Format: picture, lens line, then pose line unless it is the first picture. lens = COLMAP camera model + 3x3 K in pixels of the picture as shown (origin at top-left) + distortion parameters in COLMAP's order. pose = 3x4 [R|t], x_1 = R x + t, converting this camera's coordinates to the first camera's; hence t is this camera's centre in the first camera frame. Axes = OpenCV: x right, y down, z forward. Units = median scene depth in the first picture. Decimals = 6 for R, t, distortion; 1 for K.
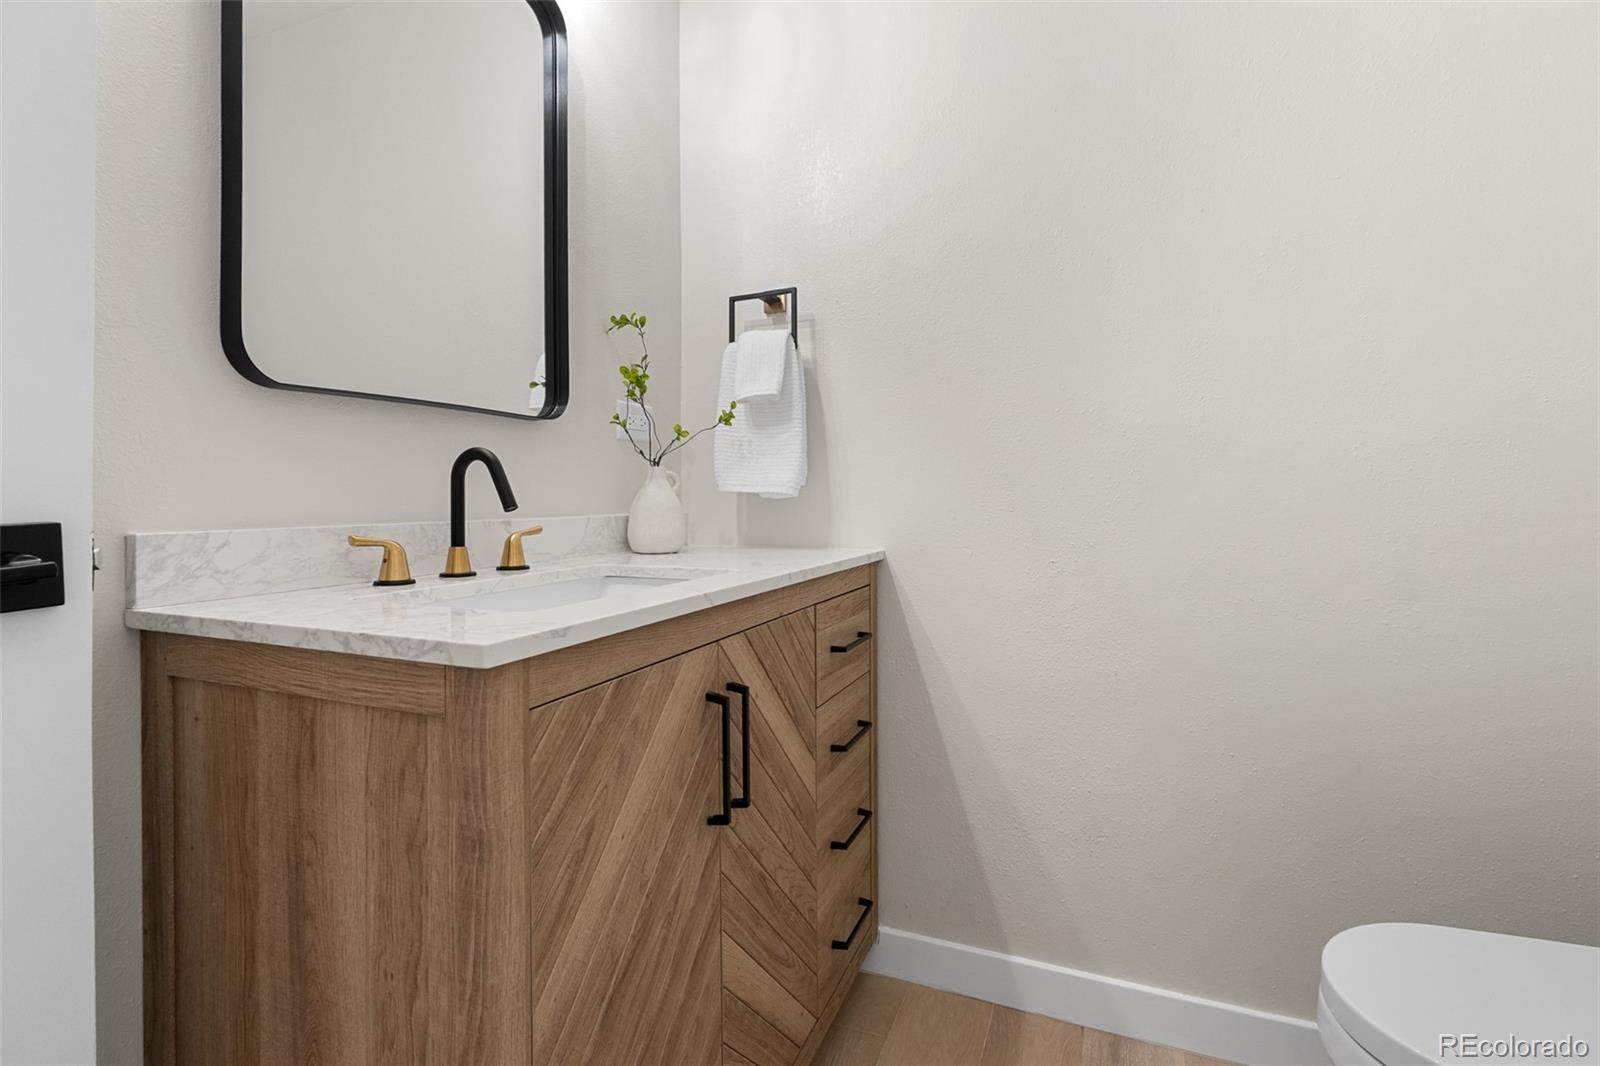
lens RADIAL K [[731.2, 0, 795.9], [0, 731.2, 522.4], [0, 0, 1]] dist [-0.020909, 0.003676]
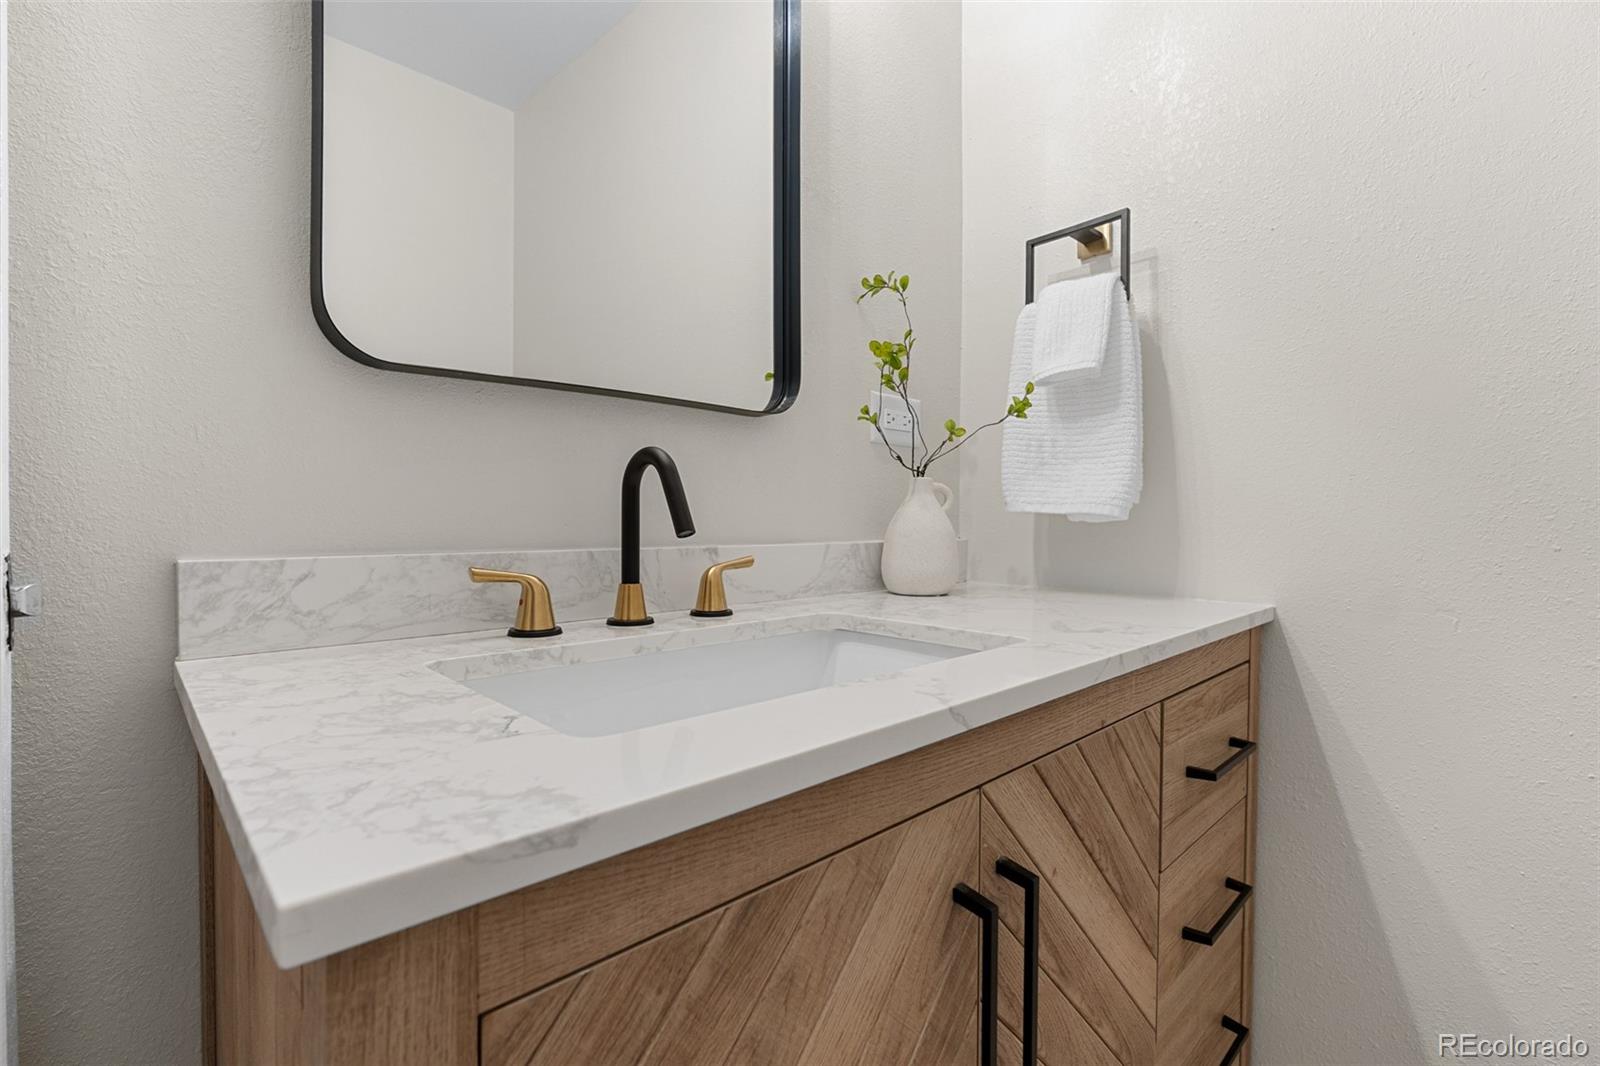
lens RADIAL K [[731.2, 0, 805.4], [0, 731.2, 526.7], [0, 0, 1]] dist [-0.020909, 0.003676]
pose [[0.923173, 0.014038, -0.384128, -0.017840], [-0.023088, 0.999554, -0.018960, -0.013164], [0.383690, 0.026372, 0.923085, 0.360806]]
